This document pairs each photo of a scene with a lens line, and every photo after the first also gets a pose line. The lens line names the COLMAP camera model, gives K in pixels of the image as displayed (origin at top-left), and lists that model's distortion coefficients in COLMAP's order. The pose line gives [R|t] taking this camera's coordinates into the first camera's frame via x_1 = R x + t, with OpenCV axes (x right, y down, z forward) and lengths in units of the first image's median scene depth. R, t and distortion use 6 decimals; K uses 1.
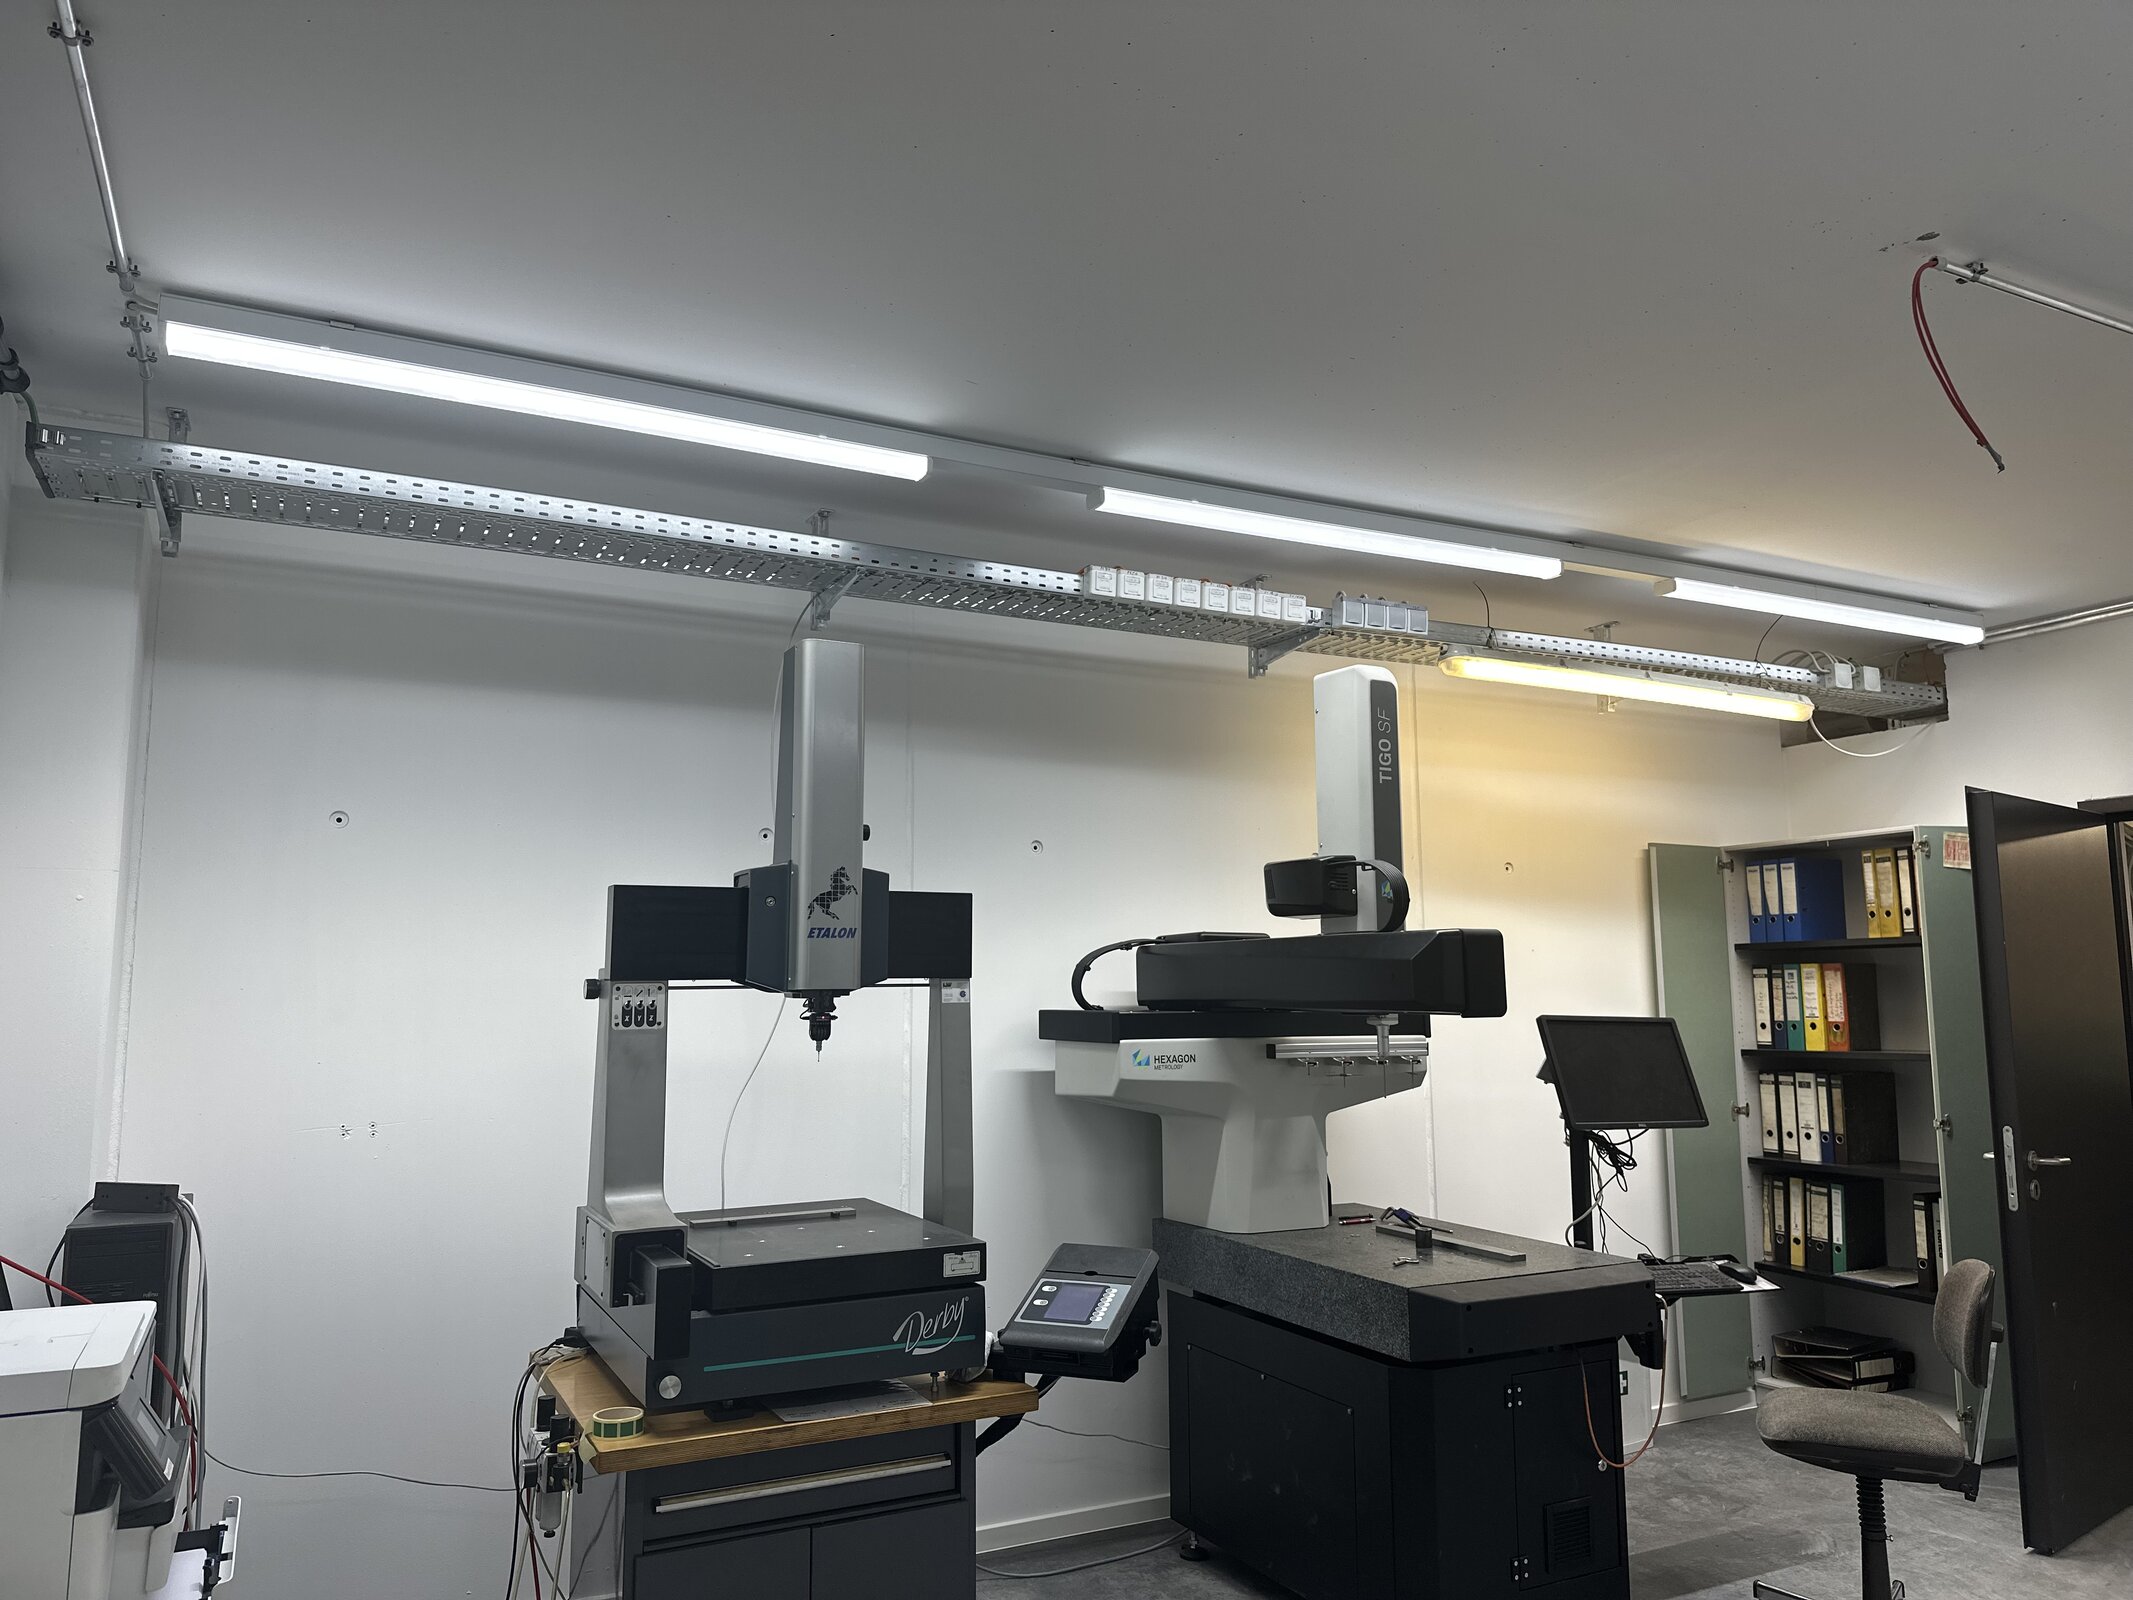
lens RADIAL K [[1503.2, 0, 1061.7], [0, 1503.2, 796.5], [0, 0, 1]] dist [0.000013, 0.000495]
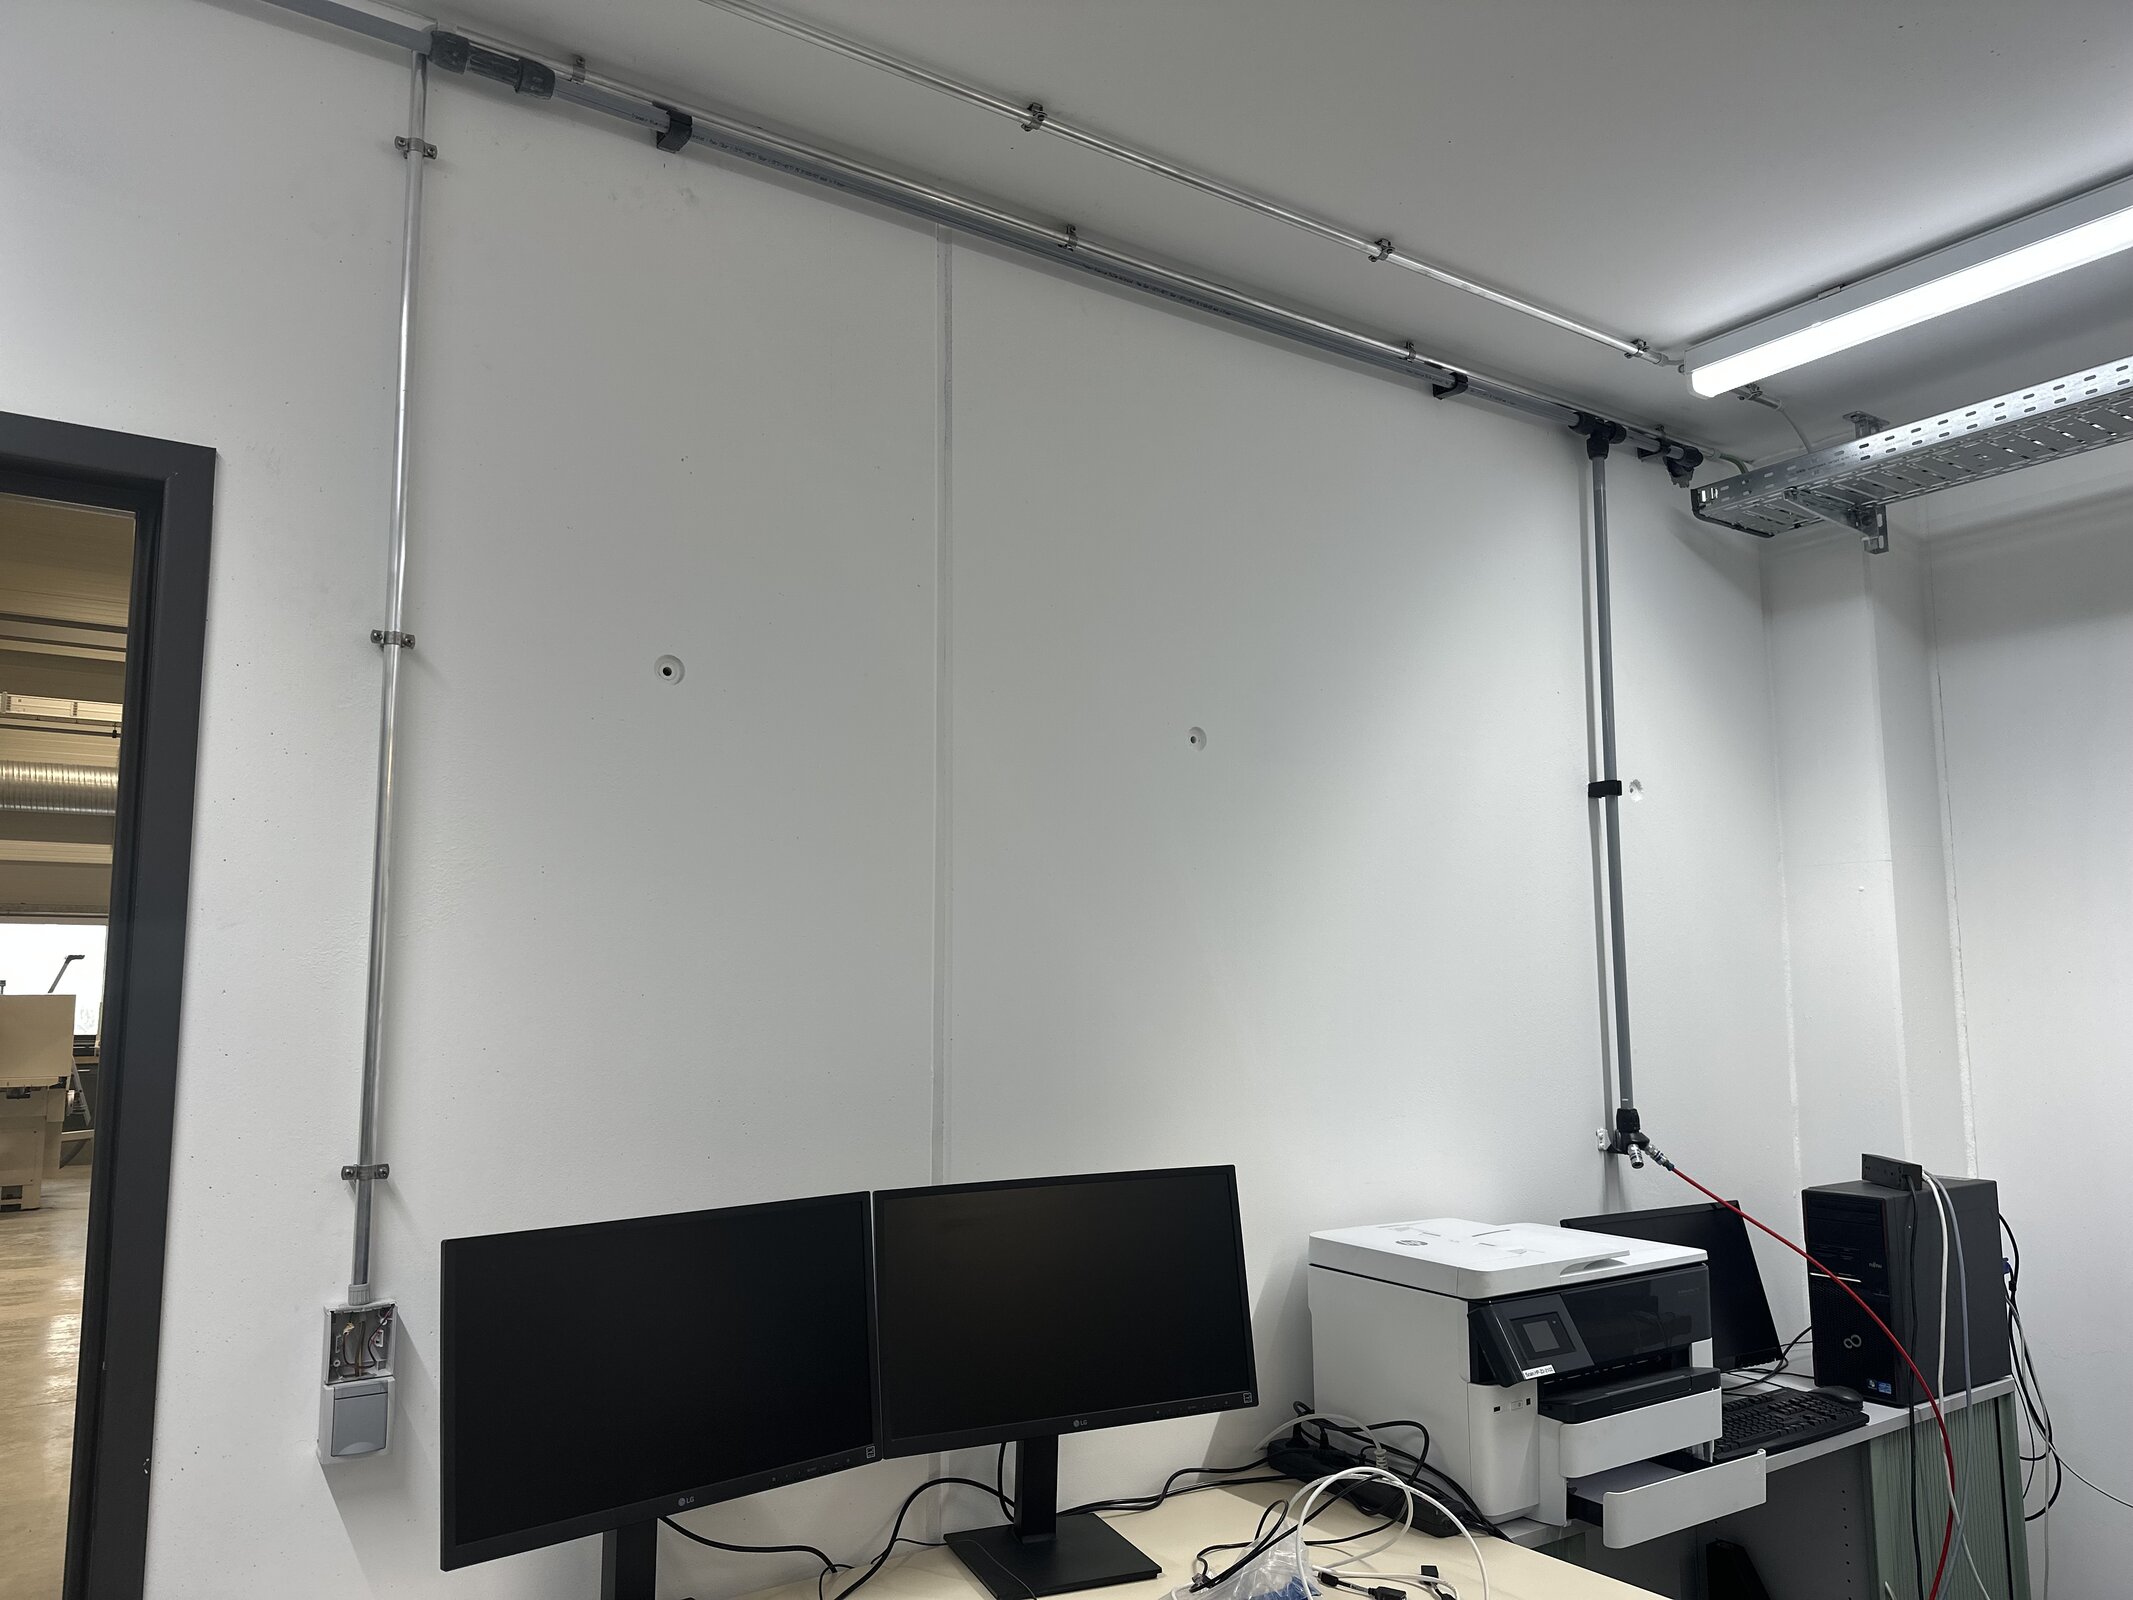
lens RADIAL K [[1503.2, 0, 1061.7], [0, 1503.2, 809.4], [0, 0, 1]] dist [0.000013, 0.000495]
pose [[0.115546, -0.118762, -0.986177, 0.335555], [0.131466, 0.985921, -0.103328, 0.046012], [0.984564, -0.117710, 0.129532, 0.298603]]
